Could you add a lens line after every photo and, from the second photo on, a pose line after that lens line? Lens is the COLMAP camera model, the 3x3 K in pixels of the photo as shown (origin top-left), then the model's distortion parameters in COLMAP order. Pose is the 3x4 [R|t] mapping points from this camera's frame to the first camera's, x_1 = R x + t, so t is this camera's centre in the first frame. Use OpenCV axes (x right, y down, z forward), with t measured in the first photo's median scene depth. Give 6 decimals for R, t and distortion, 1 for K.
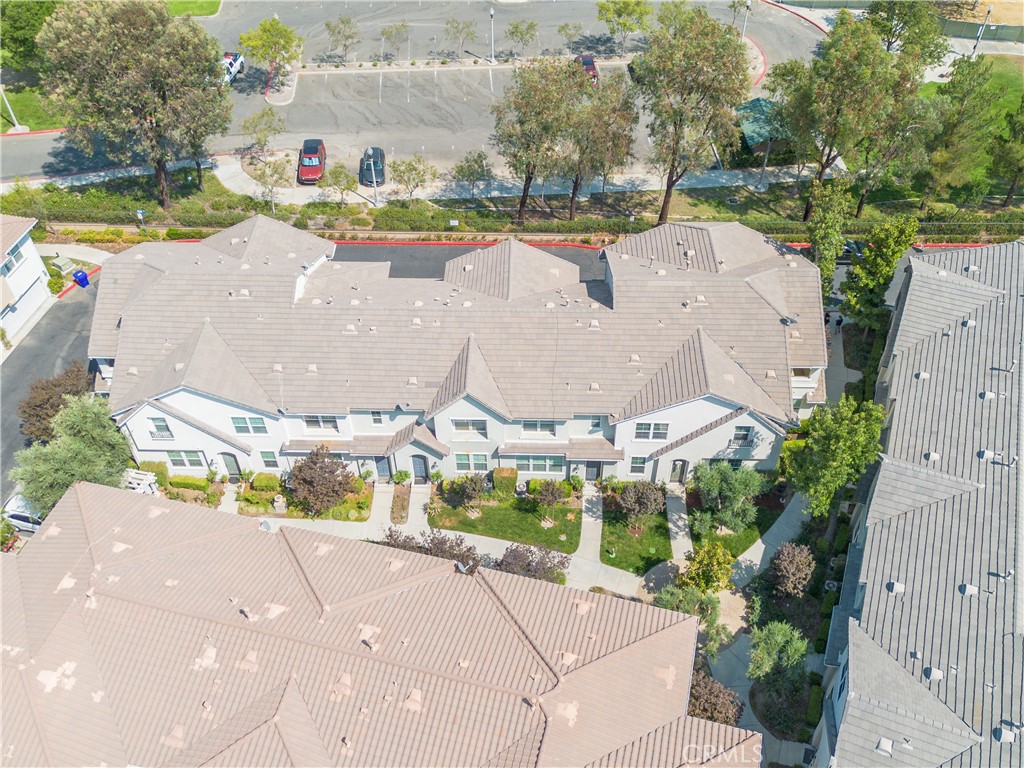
lens RADIAL K [[870.2, 0, 512.0], [0, 870.2, 384.0], [0, 0, 1]] dist [0.052775, -0.001672]
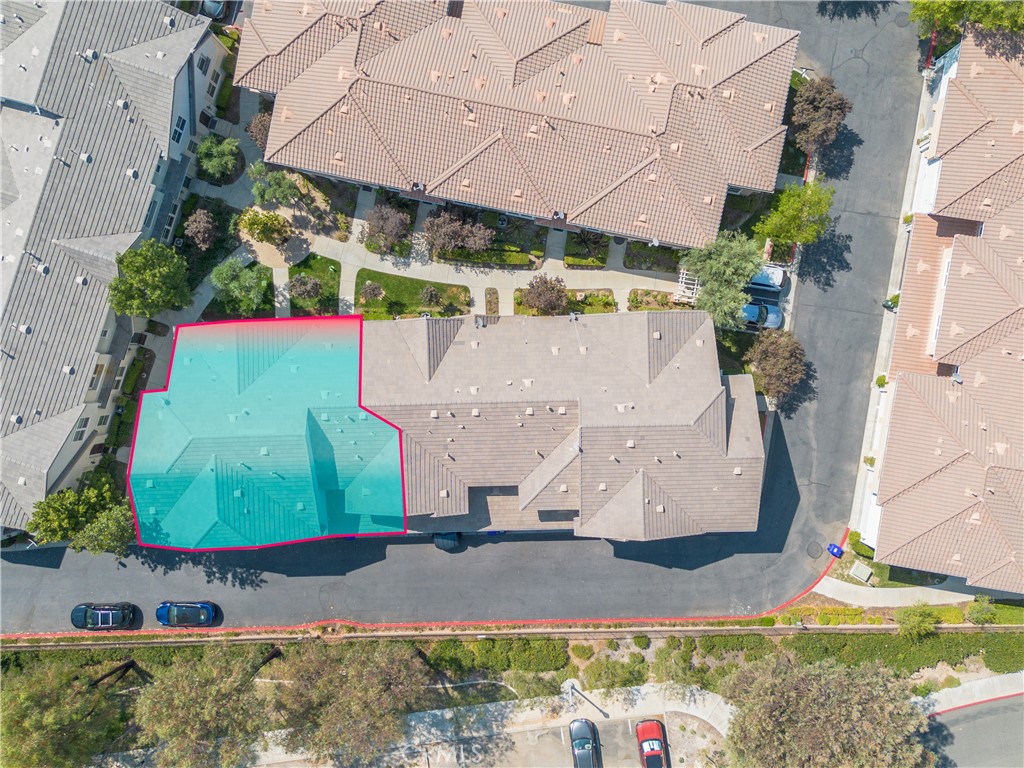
lens RADIAL K [[870.2, 0, 512.0], [0, 870.2, 384.0], [0, 0, 1]] dist [0.052775, -0.001672]
pose [[-0.998279, 0.051289, 0.028429, -0.198447], [-0.020400, -0.758247, 0.651648, -0.846789], [0.054978, 0.649947, 0.757988, 0.092105]]
